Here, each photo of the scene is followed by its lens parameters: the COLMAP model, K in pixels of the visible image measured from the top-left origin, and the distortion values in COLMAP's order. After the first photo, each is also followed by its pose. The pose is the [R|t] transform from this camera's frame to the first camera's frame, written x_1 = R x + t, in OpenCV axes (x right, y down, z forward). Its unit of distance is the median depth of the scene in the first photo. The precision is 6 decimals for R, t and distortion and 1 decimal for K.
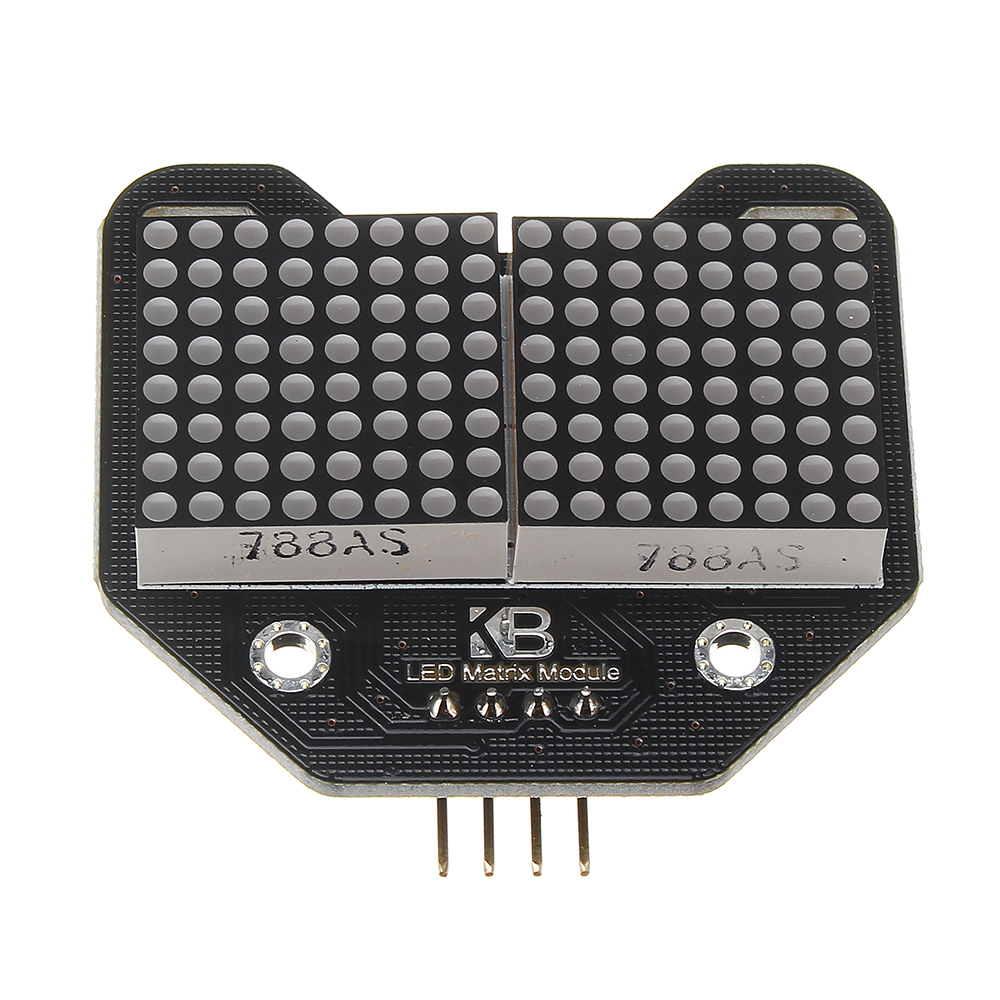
lens RADIAL K [[5736.9, 0, 500.0], [0, 5736.9, 500.0], [0, 0, 1]] dist [-0.887183, -8.868347]
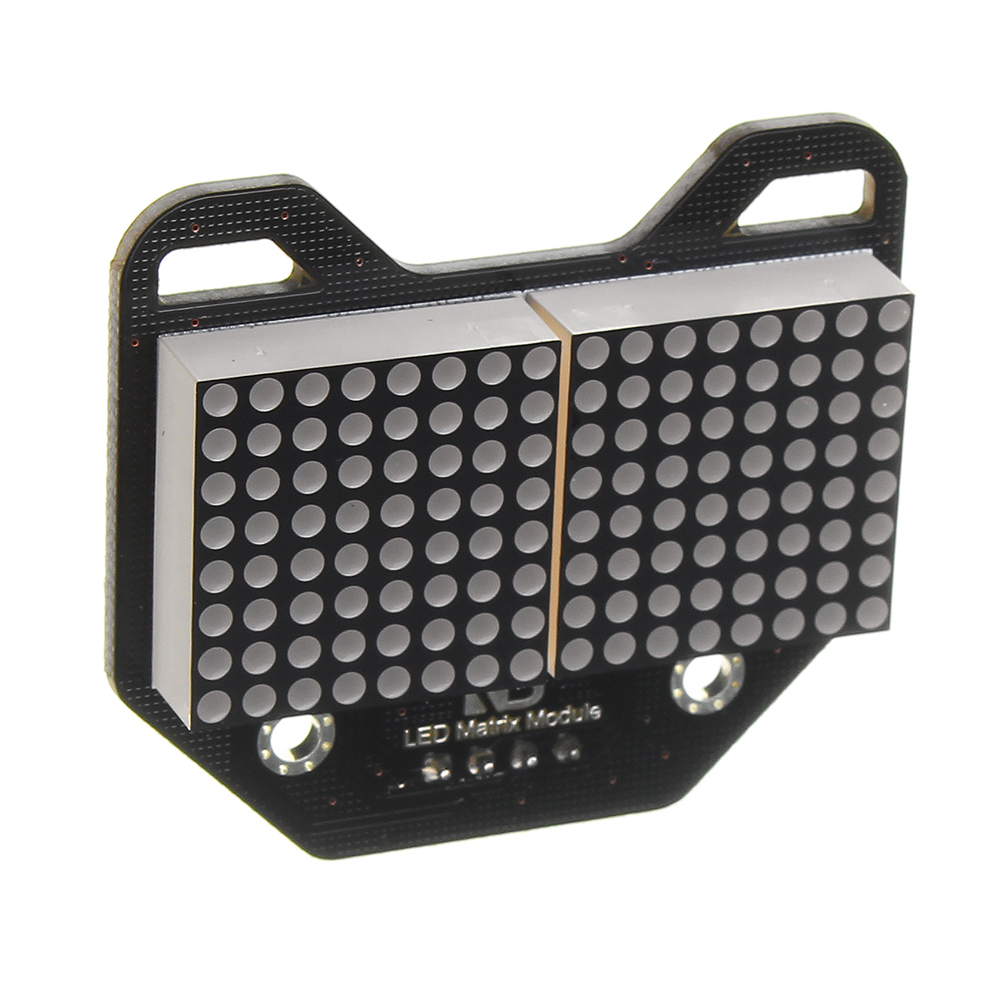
lens RADIAL K [[5736.9, 0, 500.0], [0, 5736.9, 500.0], [0, 0, 1]] dist [-0.887183, -8.868347]
pose [[0.936320, -0.087009, 0.340197, -0.337146], [-0.229854, 0.580553, 0.781106, -0.778623], [-0.265466, -0.809560, 0.523584, 0.504451]]
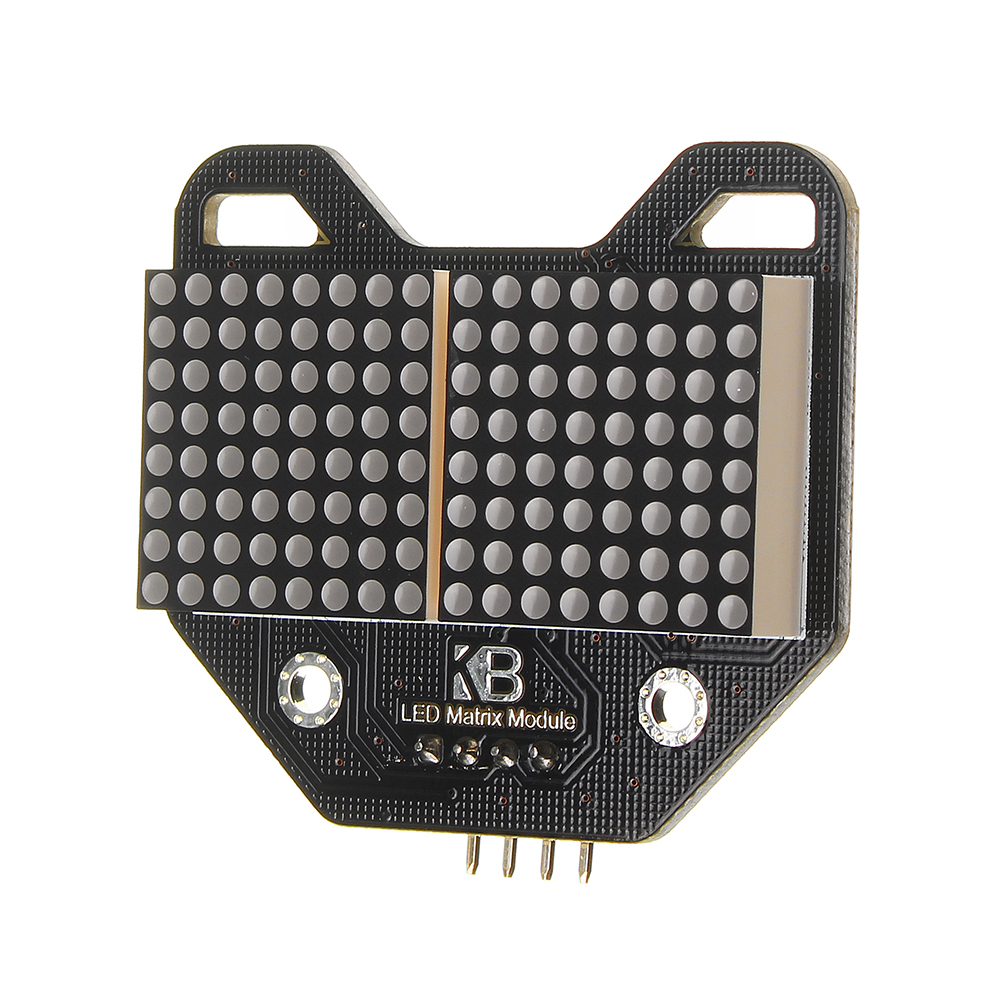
lens RADIAL K [[5736.9, 0, 500.0], [0, 5736.9, 500.0], [0, 0, 1]] dist [-0.887183, -8.868347]
pose [[0.845321, 0.051288, -0.531791, 0.568513], [0.230103, 0.863378, 0.449034, -0.482402], [0.482166, -0.501944, 0.718030, 0.255984]]
